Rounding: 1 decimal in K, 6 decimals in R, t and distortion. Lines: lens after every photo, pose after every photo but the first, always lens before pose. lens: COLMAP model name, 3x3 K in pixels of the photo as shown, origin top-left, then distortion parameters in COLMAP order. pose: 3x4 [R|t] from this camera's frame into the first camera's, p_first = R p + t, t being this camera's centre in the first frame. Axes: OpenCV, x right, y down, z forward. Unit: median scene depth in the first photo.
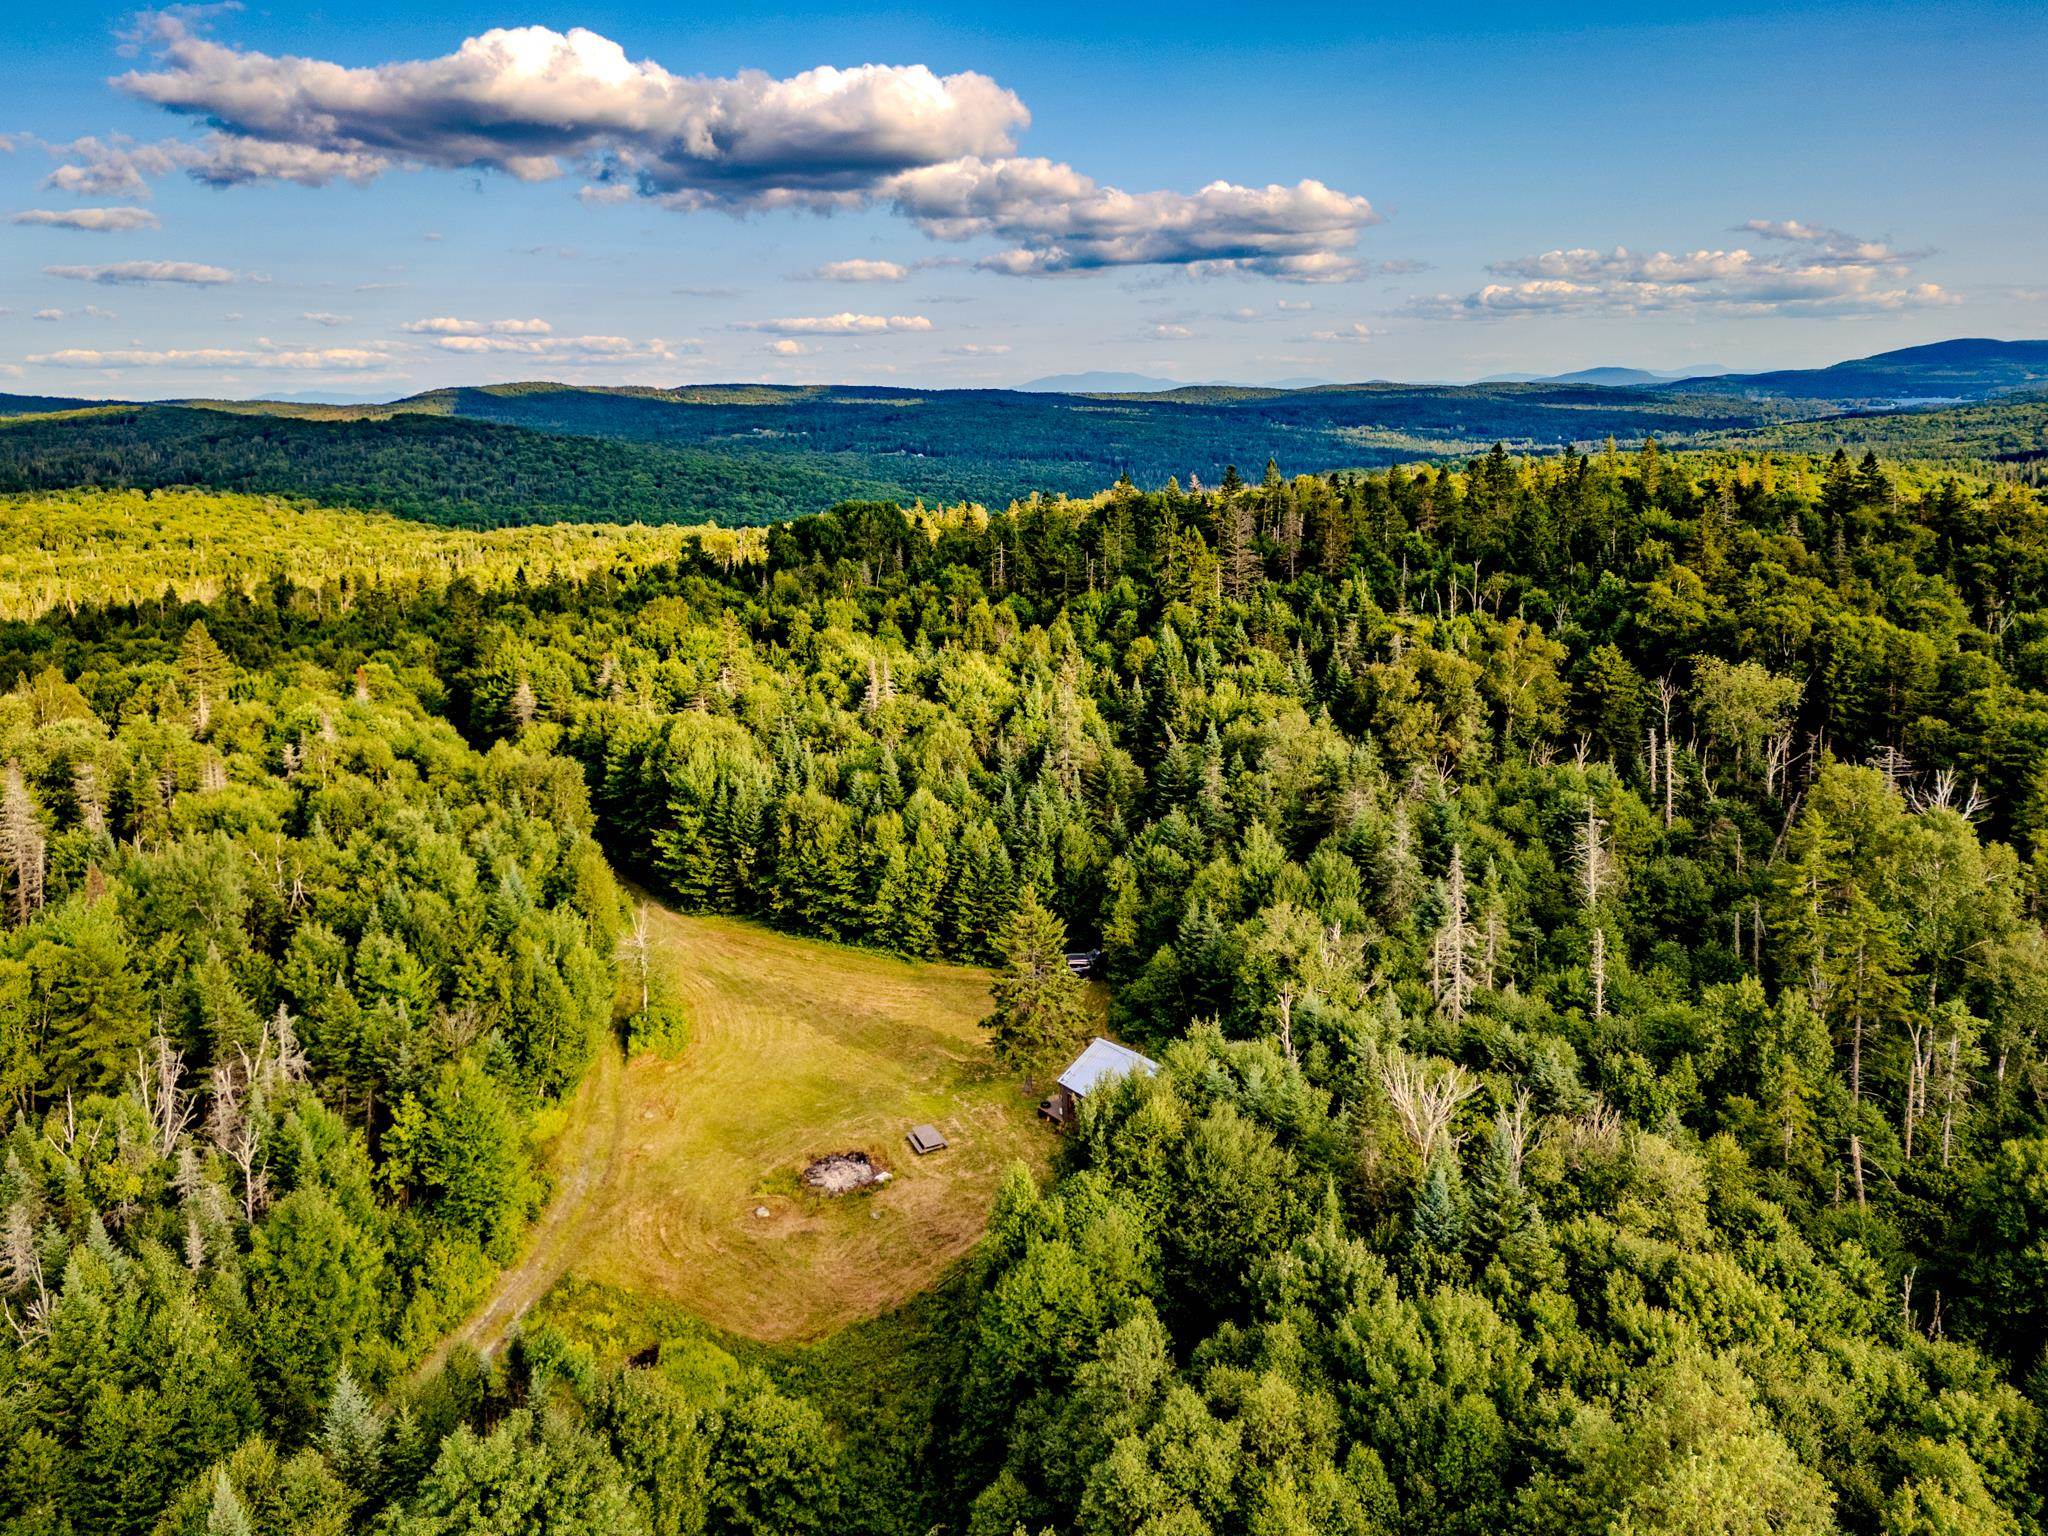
lens RADIAL K [[1442.6, 0, 1021.6], [0, 1442.6, 717.7], [0, 0, 1]] dist [0.071862, -0.079502]
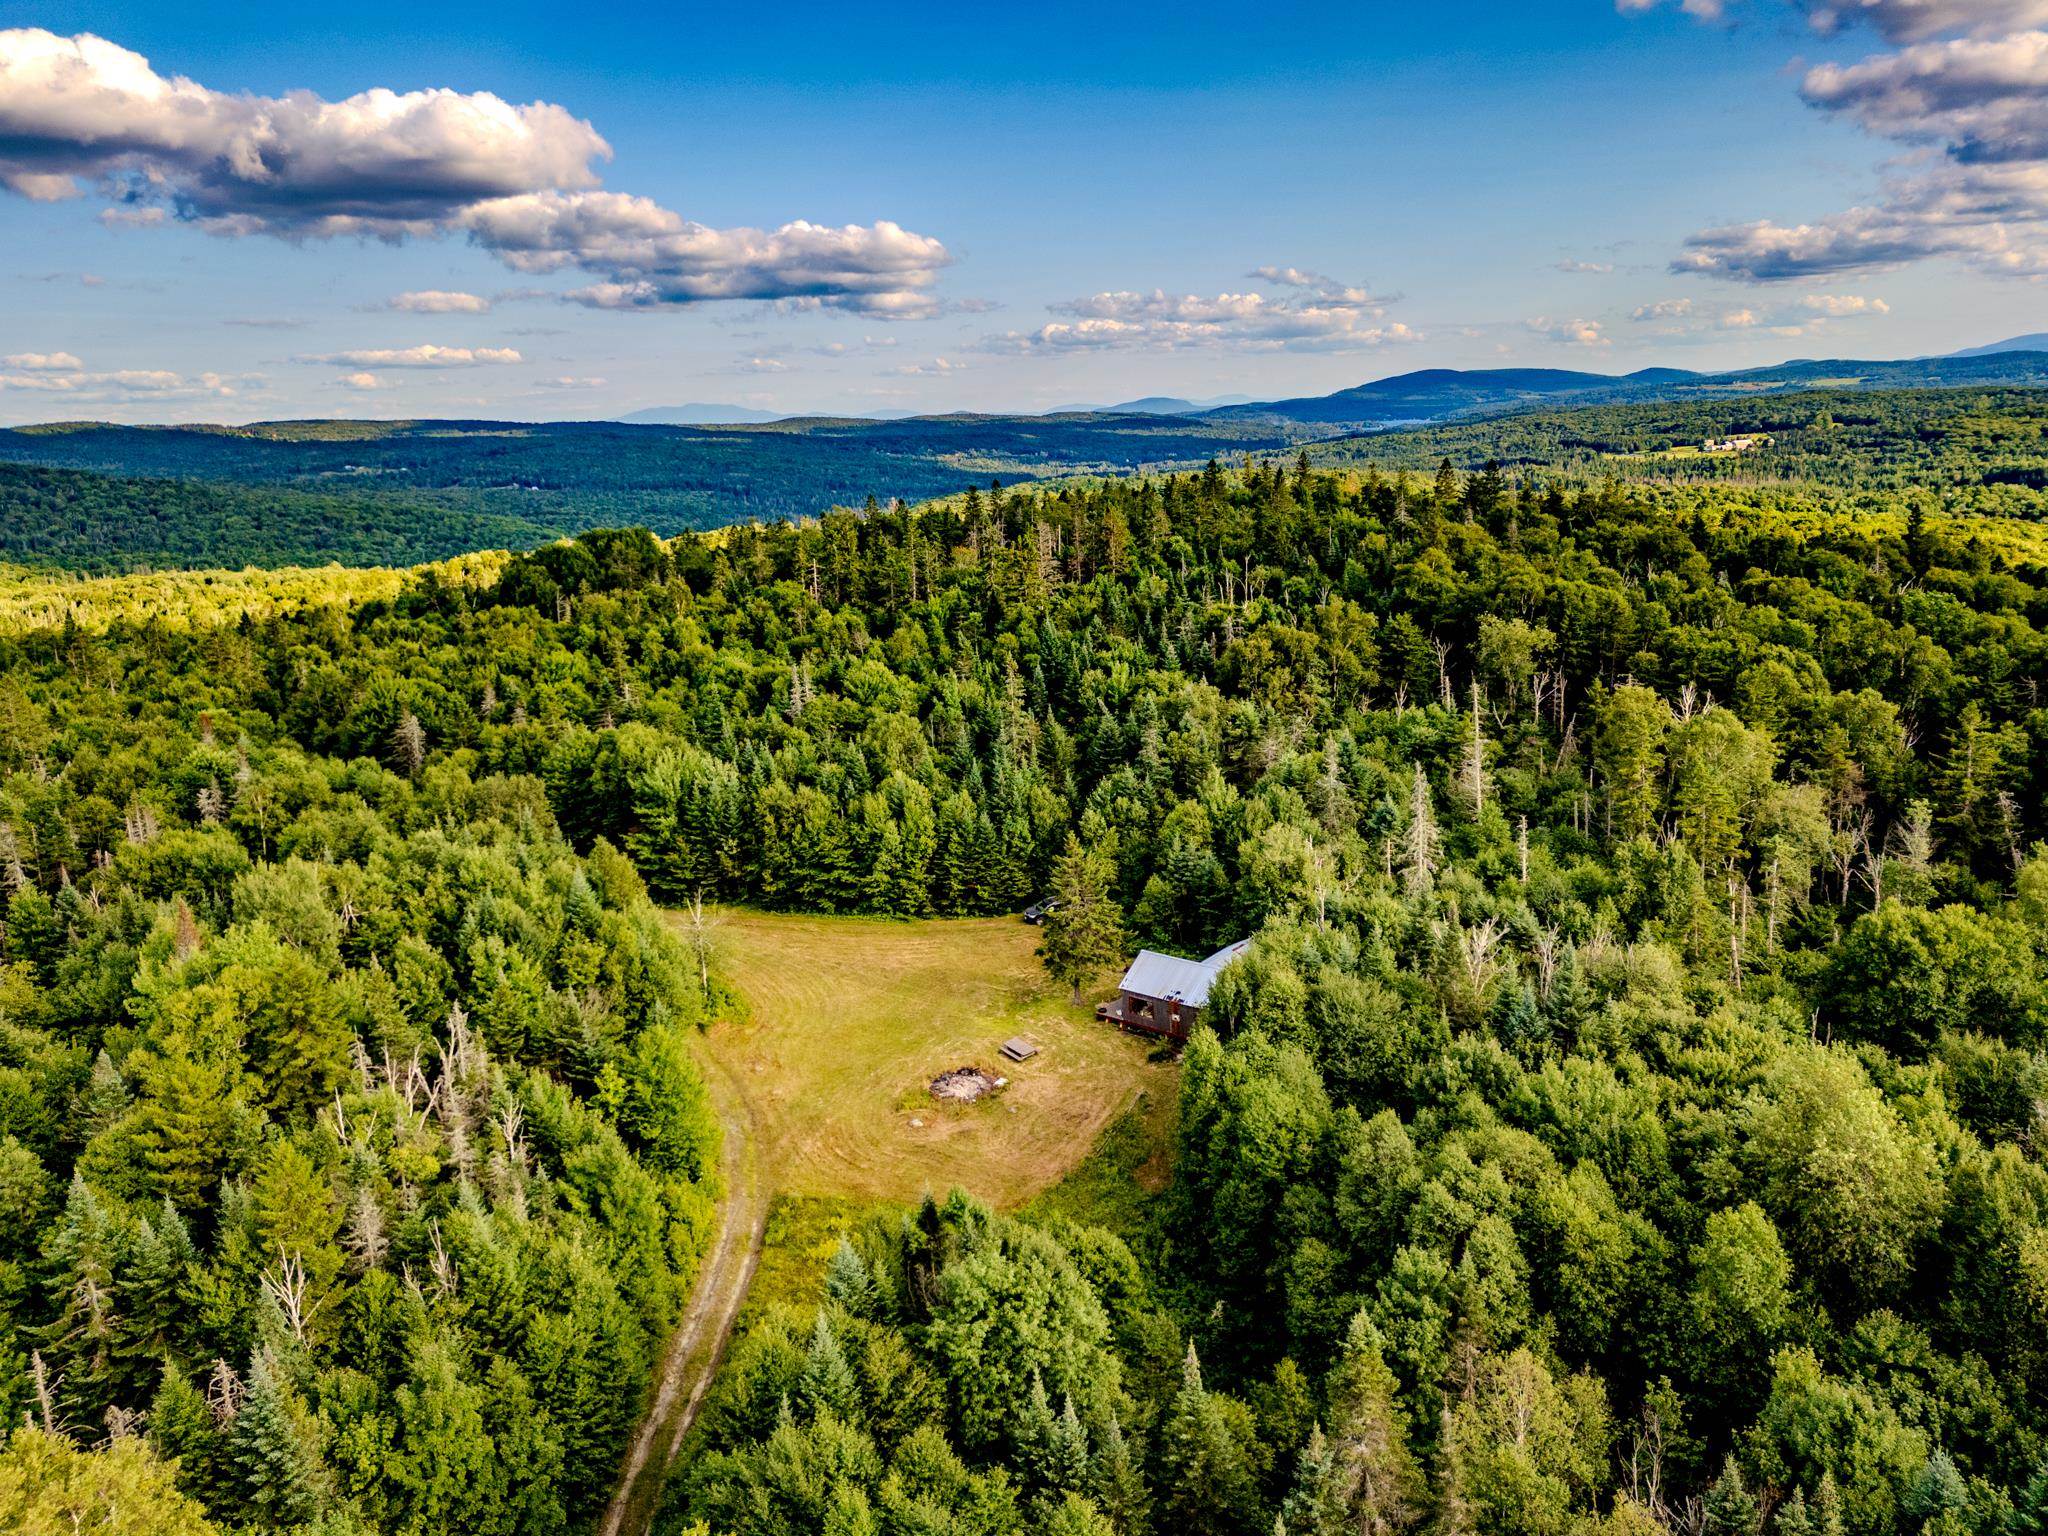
lens RADIAL K [[1372.7, 0, 995.1], [0, 1372.7, 769.6], [0, 0, 1]] dist [0.063196, -0.059014]
pose [[0.960229, -0.083583, 0.266411, -0.170302], [0.076982, 0.996413, 0.035144, 0.010031], [-0.268393, -0.013237, 0.963219, -0.032908]]
